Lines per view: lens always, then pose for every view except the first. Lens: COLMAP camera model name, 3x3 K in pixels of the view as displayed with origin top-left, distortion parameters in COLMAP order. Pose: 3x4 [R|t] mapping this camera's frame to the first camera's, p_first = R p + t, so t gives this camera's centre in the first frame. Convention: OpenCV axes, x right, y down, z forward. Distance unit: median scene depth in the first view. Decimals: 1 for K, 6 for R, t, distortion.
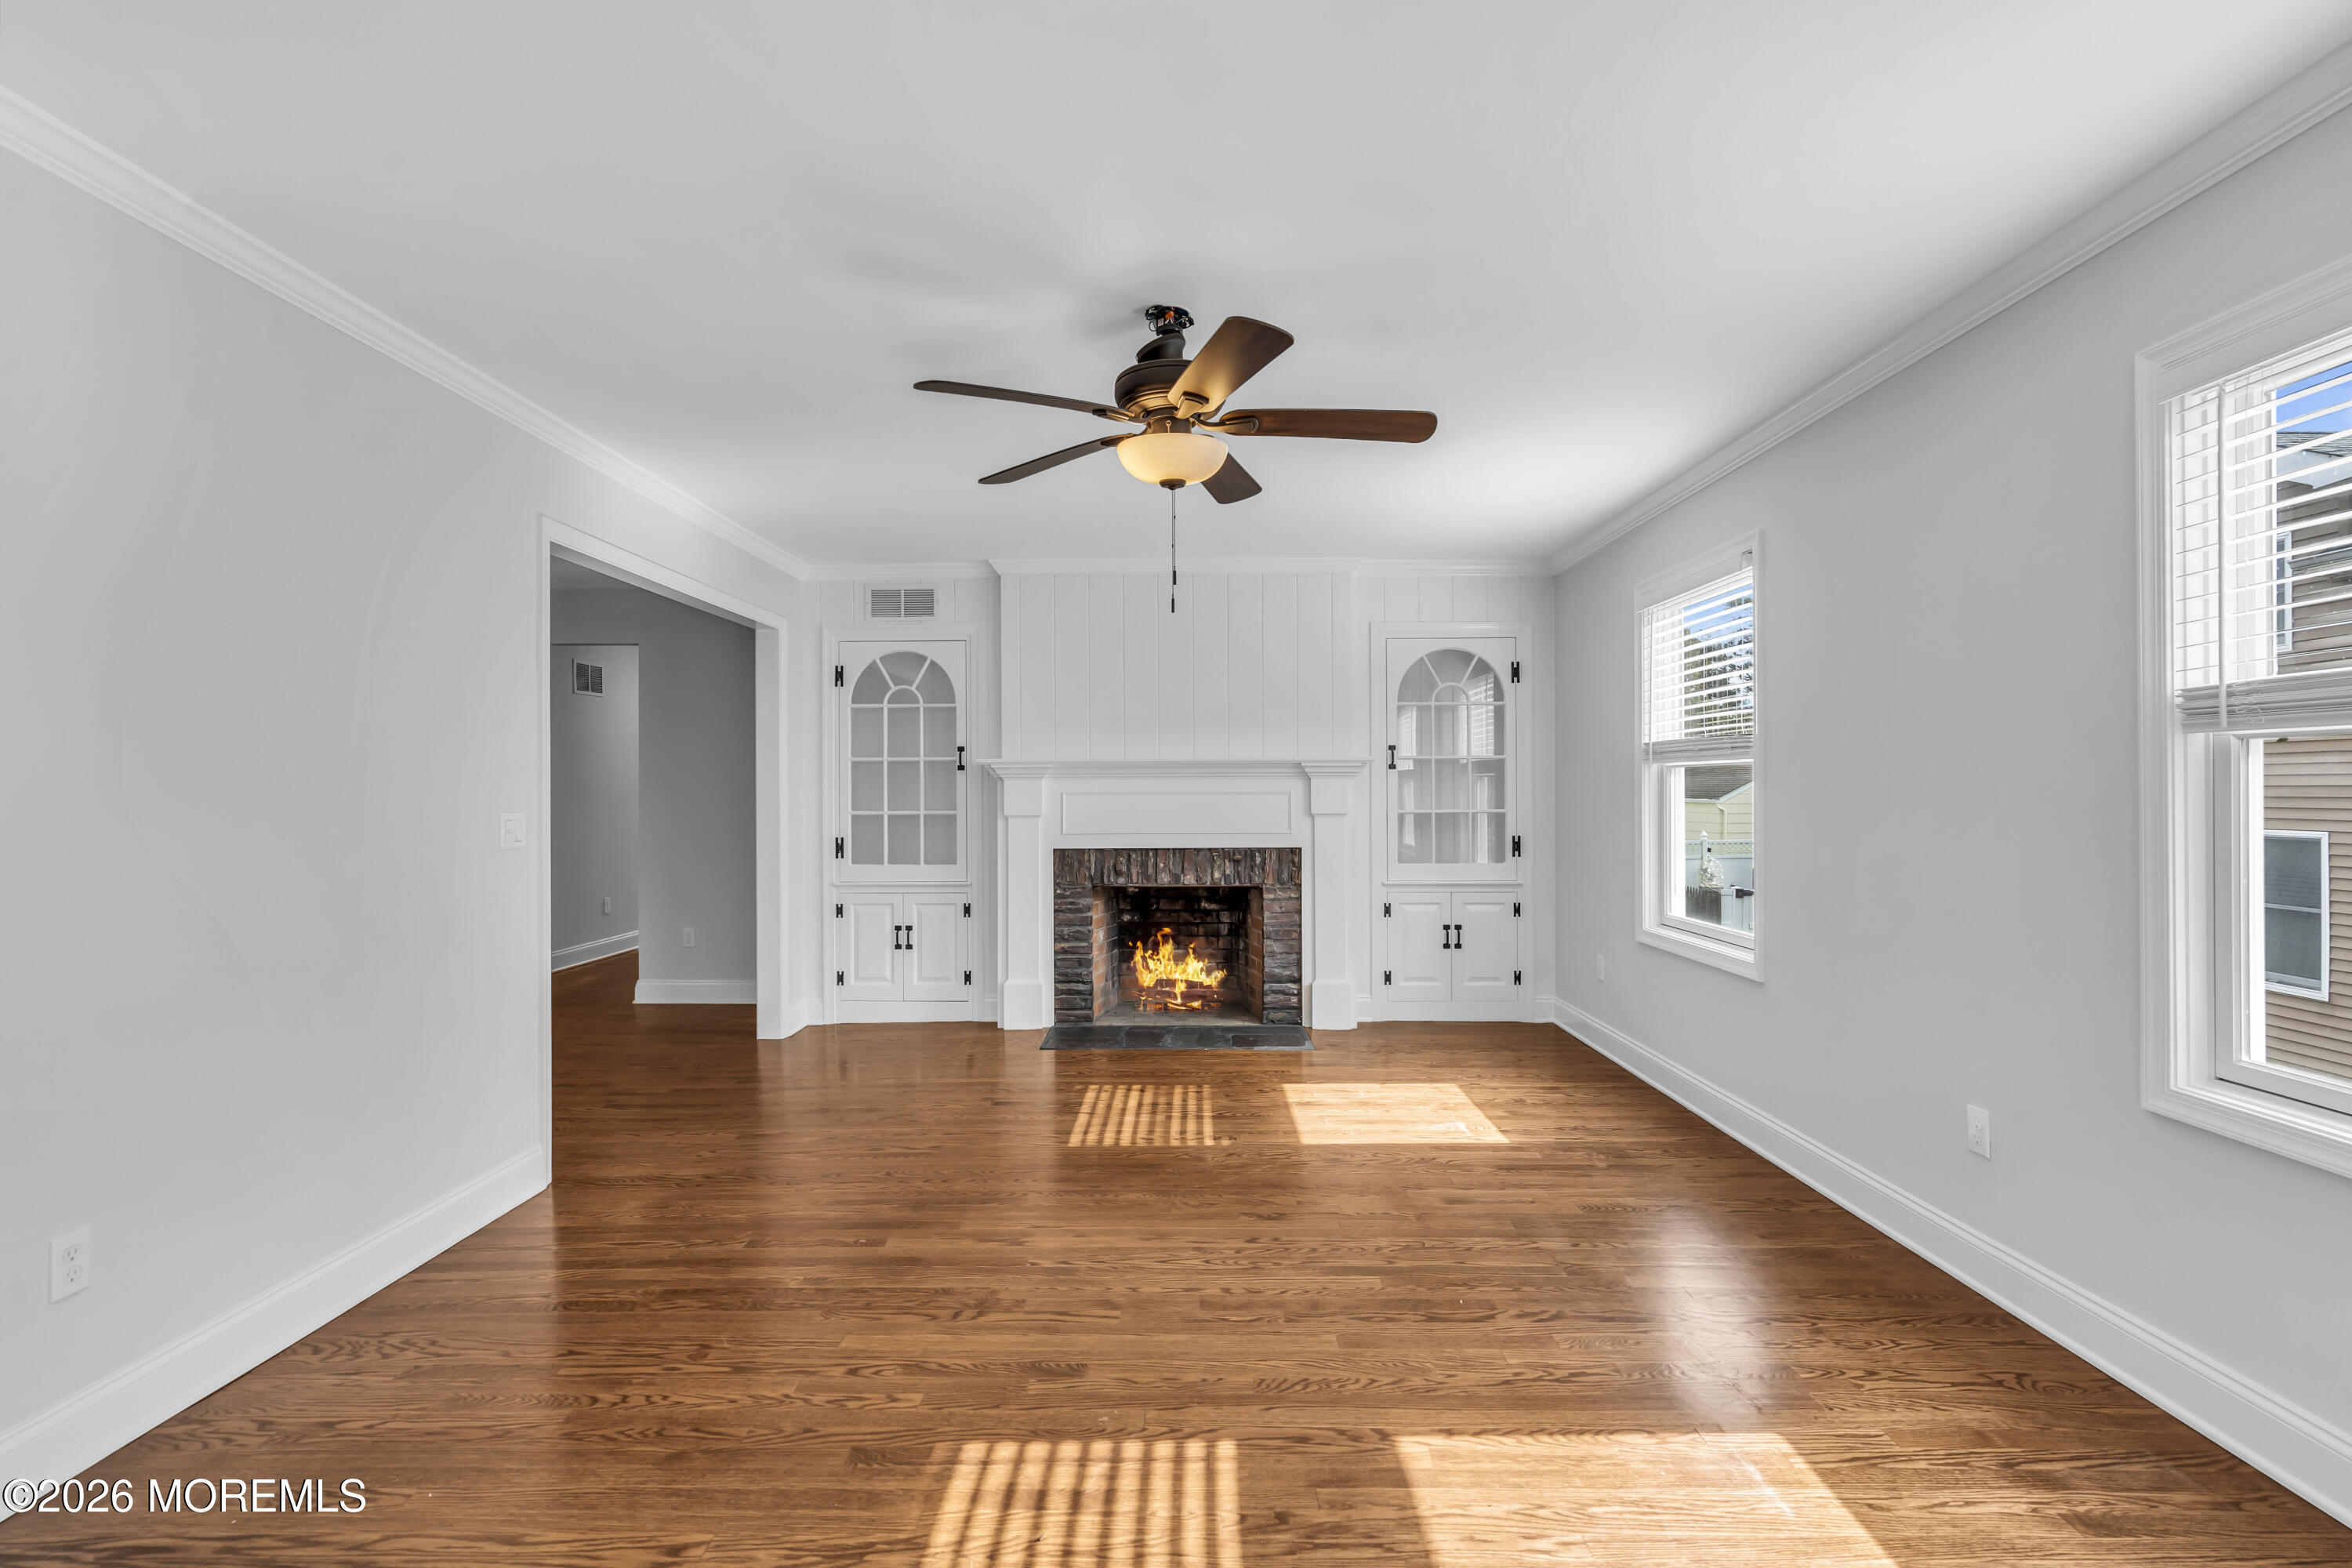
lens RADIAL K [[1054.0, 0, 1179.0], [0, 1054.0, 791.4], [0, 0, 1]] dist [0.001097, 0.000565]
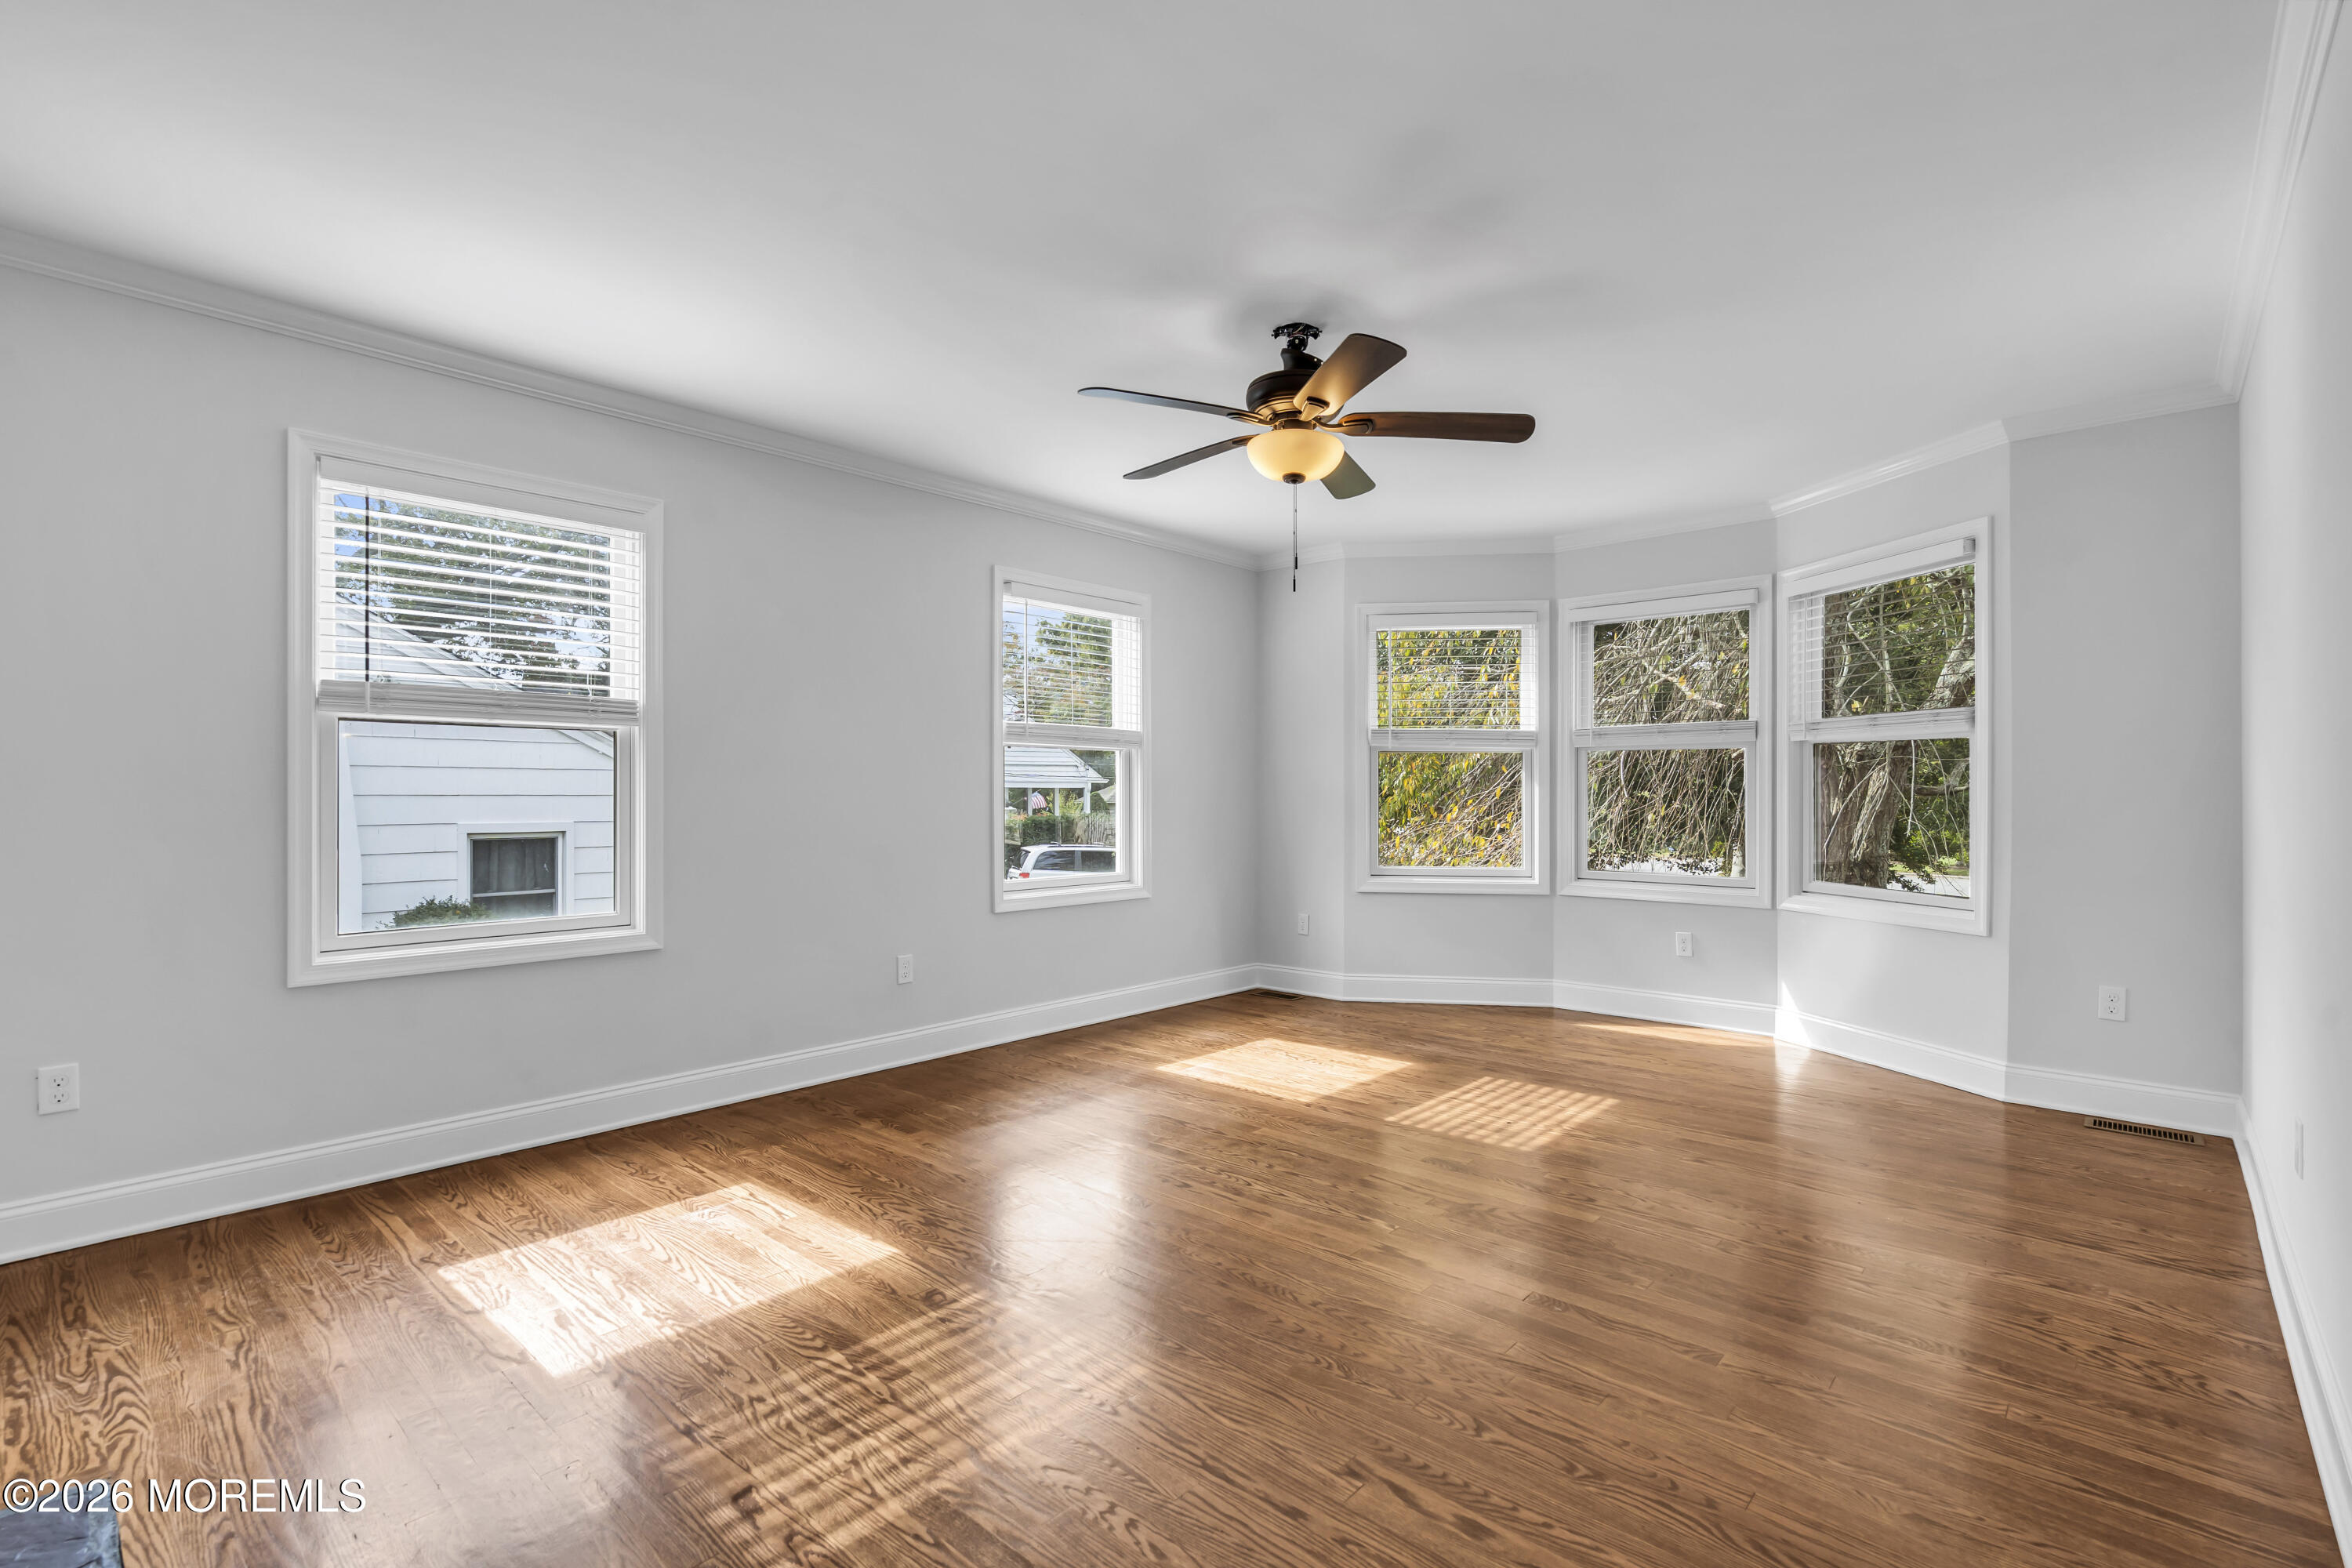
lens RADIAL K [[1054.0, 0, 1179.0], [0, 1054.0, 791.4], [0, 0, 1]] dist [0.001097, 0.000565]
pose [[-0.742570, 0.006365, 0.669738, -0.674446], [0.003387, 0.999978, -0.005748, 0.051330], [-0.669760, -0.002000, -0.742575, 1.933017]]
